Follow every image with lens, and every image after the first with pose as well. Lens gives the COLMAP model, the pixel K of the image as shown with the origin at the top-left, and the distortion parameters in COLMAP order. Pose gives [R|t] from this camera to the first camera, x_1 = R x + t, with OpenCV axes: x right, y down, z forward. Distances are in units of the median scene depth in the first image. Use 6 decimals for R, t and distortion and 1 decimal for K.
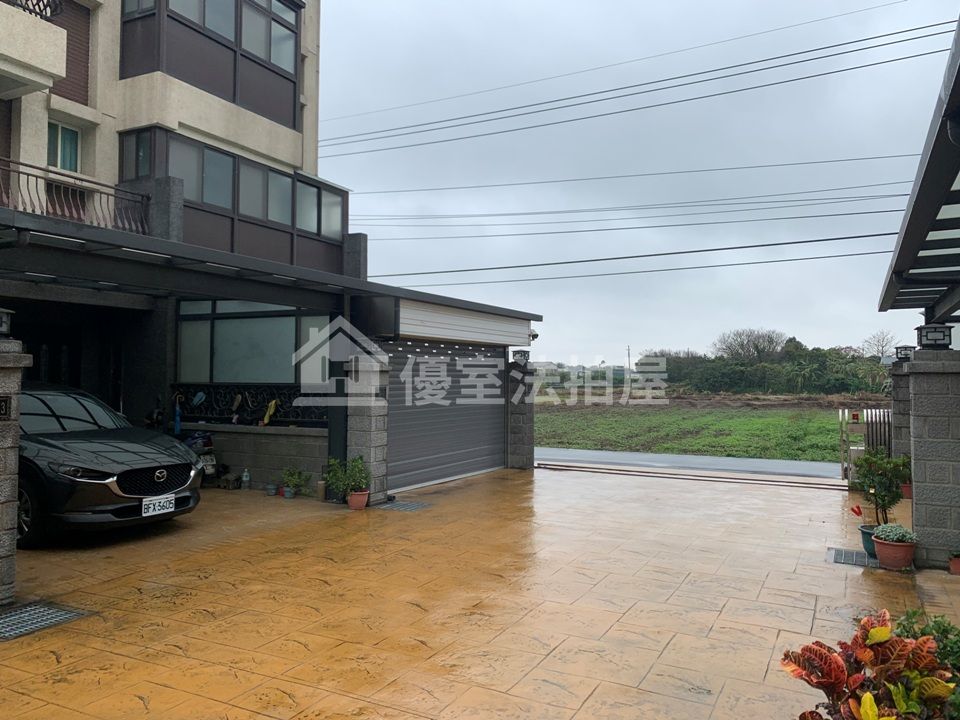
lens RADIAL K [[718.8, 0, 507.3], [0, 718.8, 334.9], [0, 0, 1]] dist [0.053373, -0.000289]
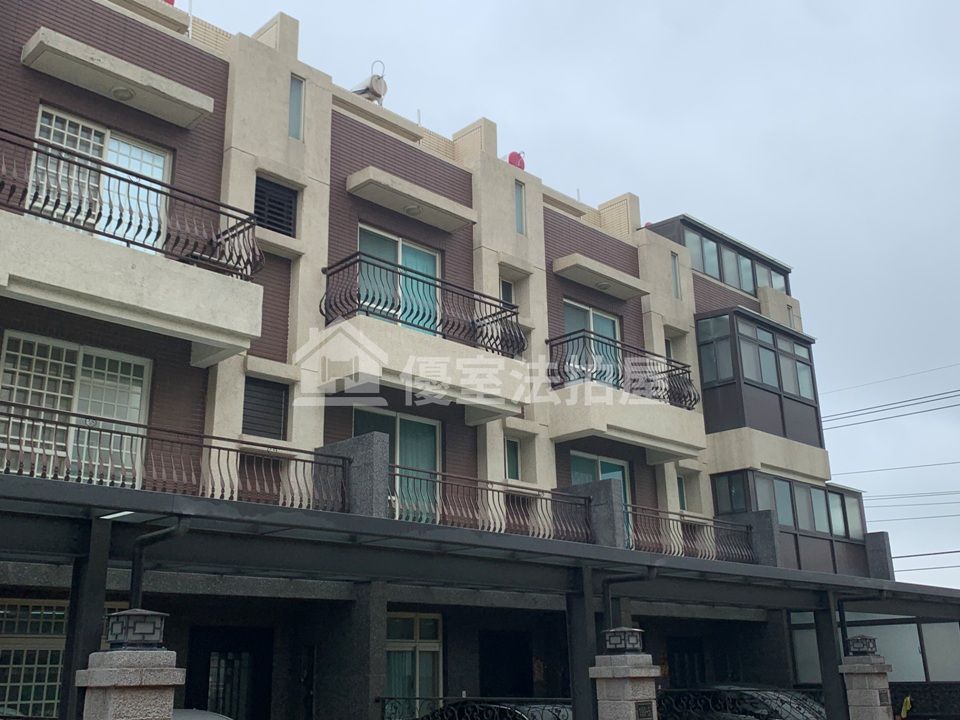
lens RADIAL K [[987.3, 0, 480.0], [0, 987.3, 360.0], [0, 0, 1]] dist [0.095815, -0.209292]
pose [[0.948194, -0.124322, -0.292355, -0.304804], [0.046965, 0.964993, -0.258036, -0.036445], [0.314201, 0.230938, 0.920840, -0.588884]]
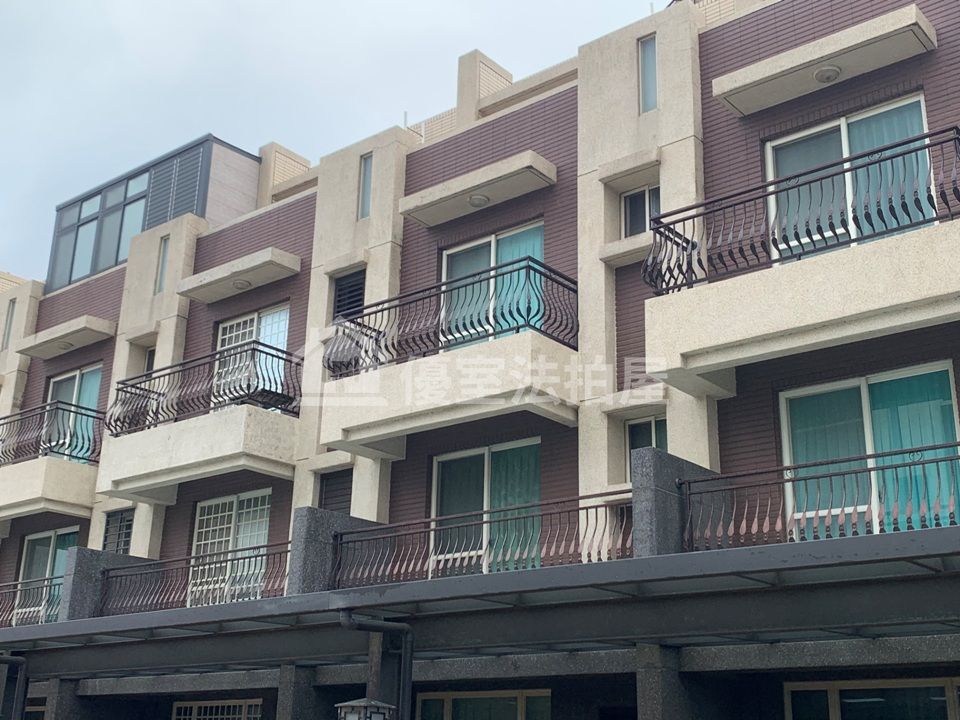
lens RADIAL K [[1182.5, 0, 493.6], [0, 1182.5, 341.7], [0, 0, 1]] dist [0.204704, -0.687034]
pose [[-0.211042, -0.345785, -0.914272, 0.601752], [0.033134, 0.932271, -0.360241, 0.071084], [0.976915, -0.106320, -0.185291, 1.200889]]
